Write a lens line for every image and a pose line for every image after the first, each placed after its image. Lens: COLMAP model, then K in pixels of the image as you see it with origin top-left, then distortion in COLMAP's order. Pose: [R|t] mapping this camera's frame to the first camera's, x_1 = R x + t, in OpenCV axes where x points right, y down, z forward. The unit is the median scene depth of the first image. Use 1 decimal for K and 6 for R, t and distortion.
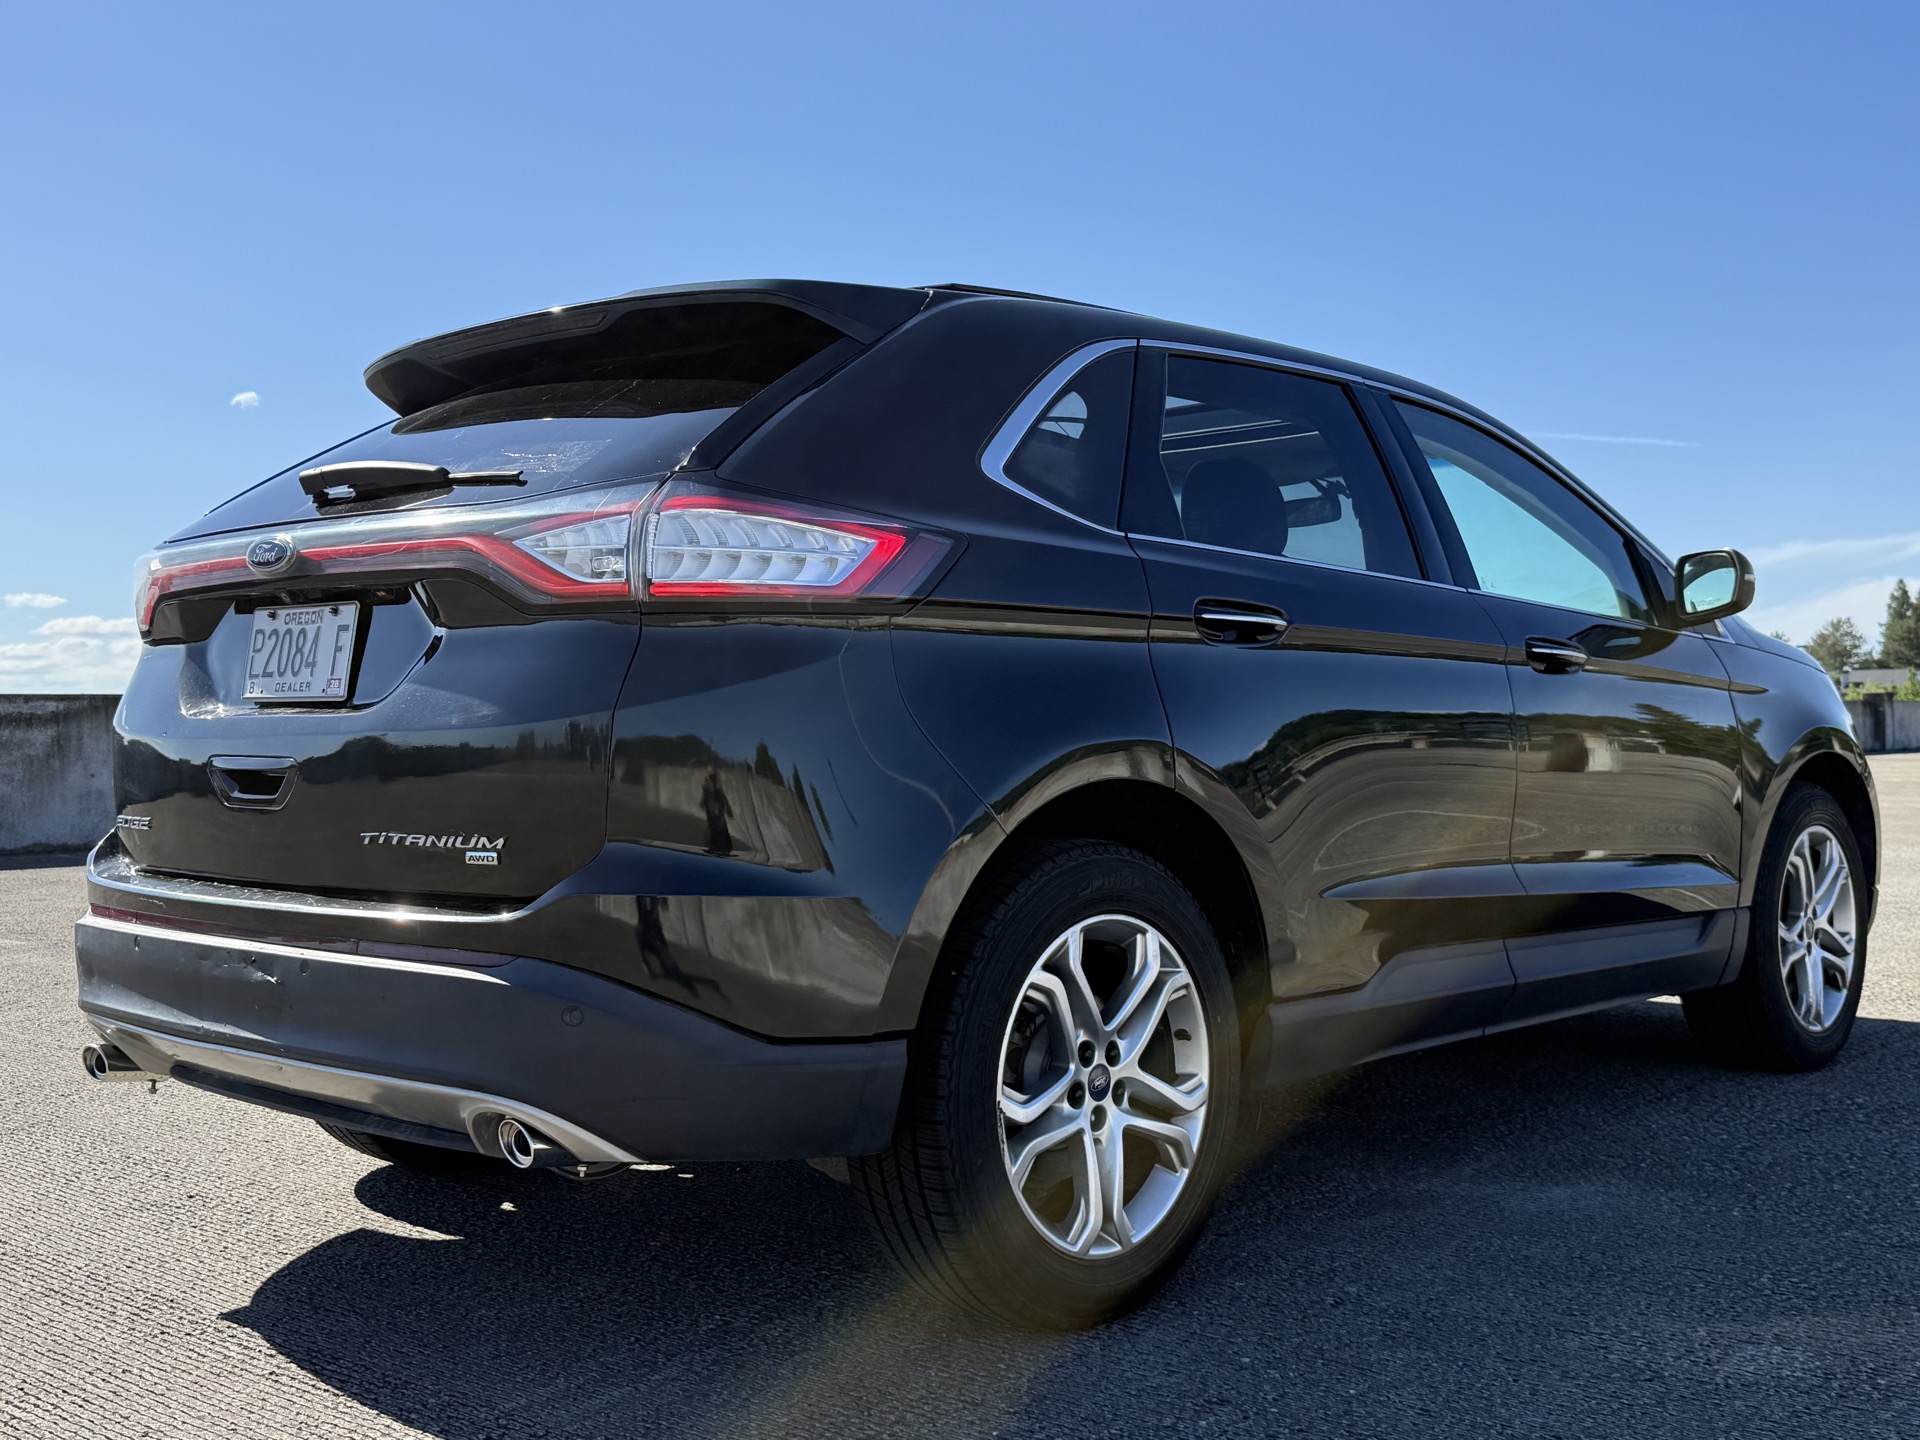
lens RADIAL K [[2059.7, 0, 960.0], [0, 2059.7, 720.0], [0, 0, 1]] dist [0.211258, -0.514993]
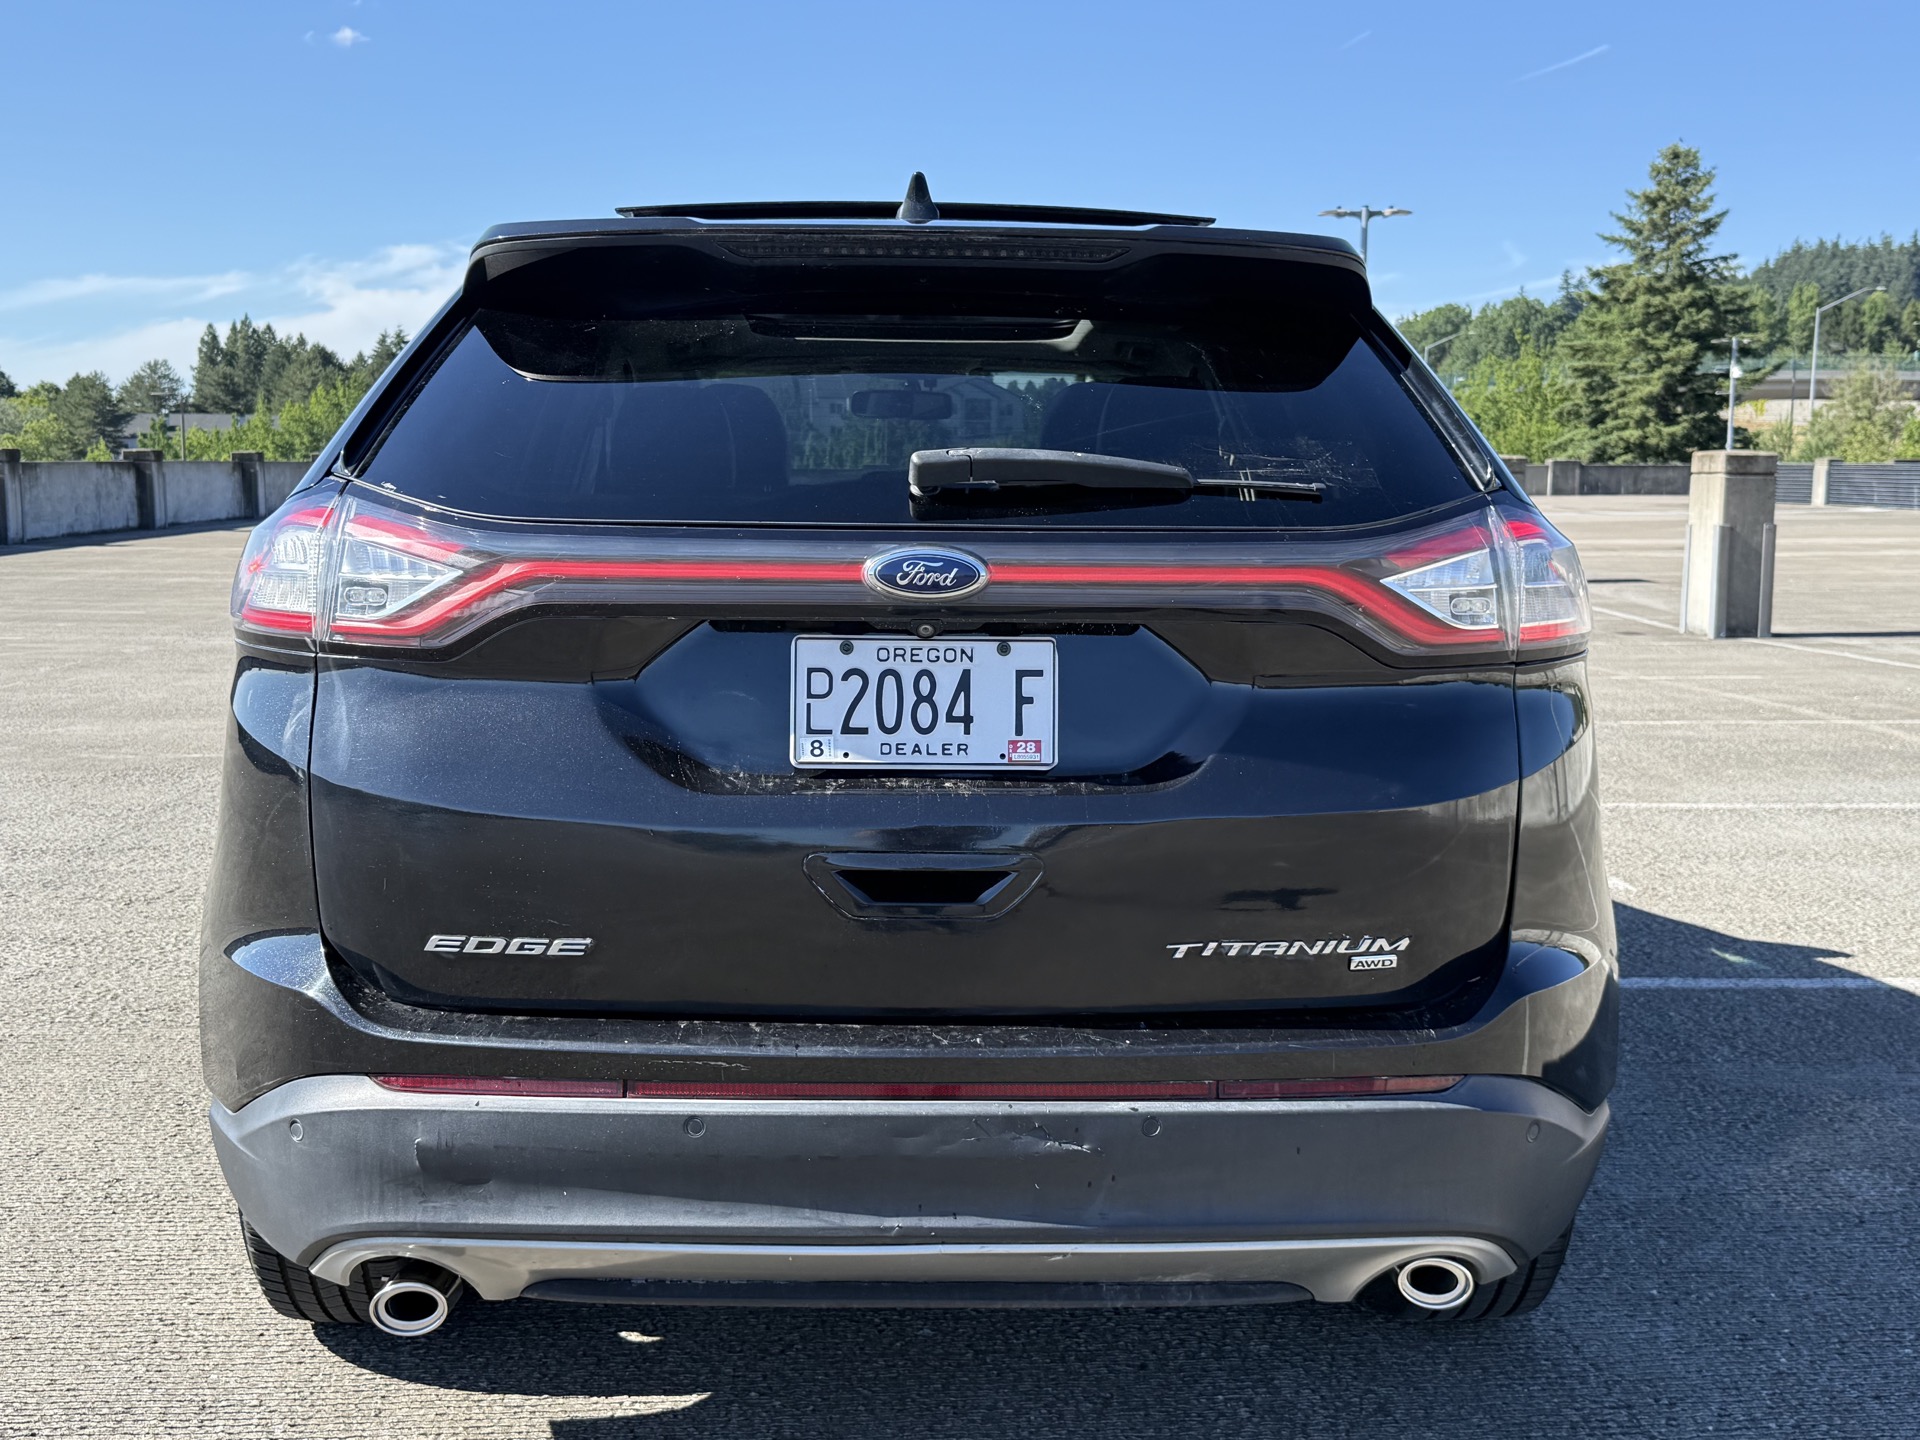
lens RADIAL K [[2059.7, 0, 960.0], [0, 2059.7, 720.0], [0, 0, 1]] dist [0.211258, -0.514993]
pose [[0.701943, -0.074383, 0.708338, -0.835158], [-0.015769, 0.992665, 0.119867, -0.115038], [-0.712058, -0.095310, 0.695621, 0.489461]]
